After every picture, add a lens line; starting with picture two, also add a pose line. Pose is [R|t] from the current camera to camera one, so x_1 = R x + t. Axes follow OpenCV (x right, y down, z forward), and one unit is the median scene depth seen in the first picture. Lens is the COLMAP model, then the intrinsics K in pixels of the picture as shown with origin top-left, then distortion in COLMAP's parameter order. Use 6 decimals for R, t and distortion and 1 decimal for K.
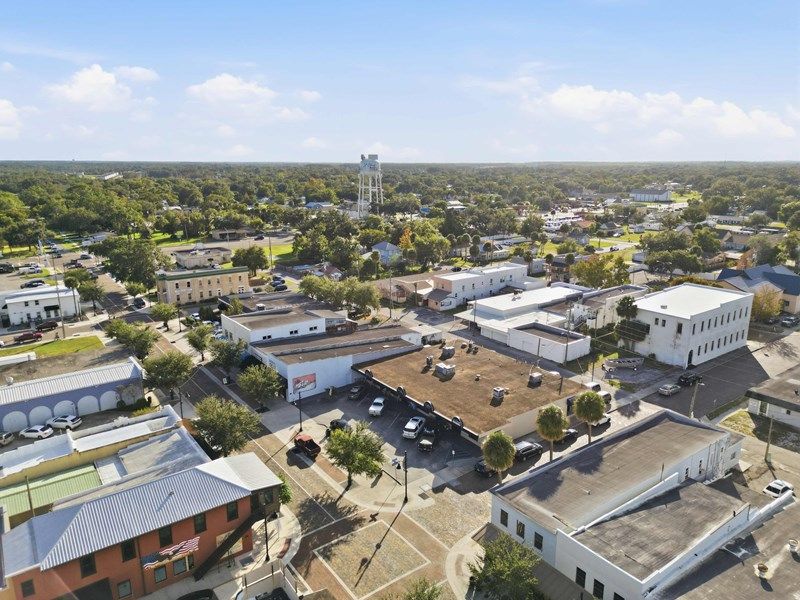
lens RADIAL K [[564.0, 0, 400.0], [0, 564.0, 300.0], [0, 0, 1]] dist [0.042889, -0.002151]
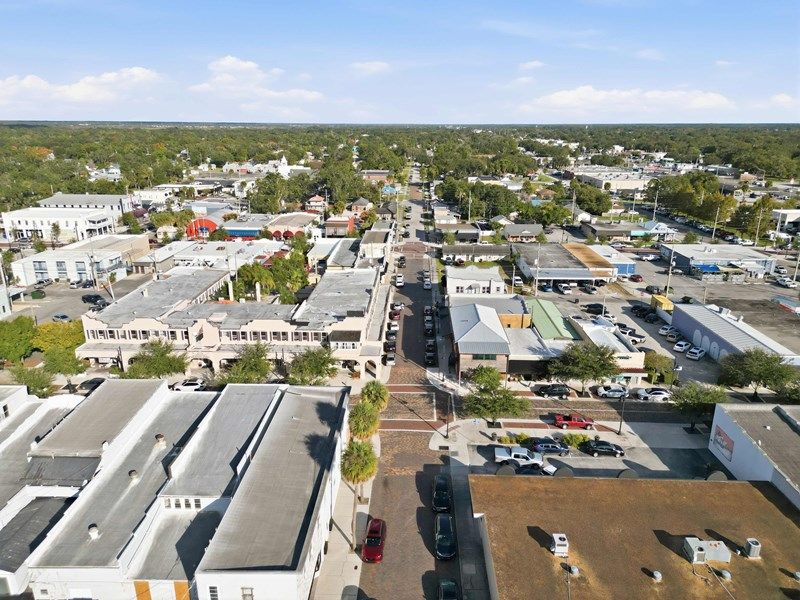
lens RADIAL K [[599.4, 0, 388.6], [0, 599.4, 301.8], [0, 0, 1]] dist [0.006735, 0.000526]
pose [[-0.635026, 0.200974, -0.745890, 0.882800], [-0.211777, 0.883279, 0.418292, -0.332835], [0.742895, 0.423588, -0.518344, 1.398651]]
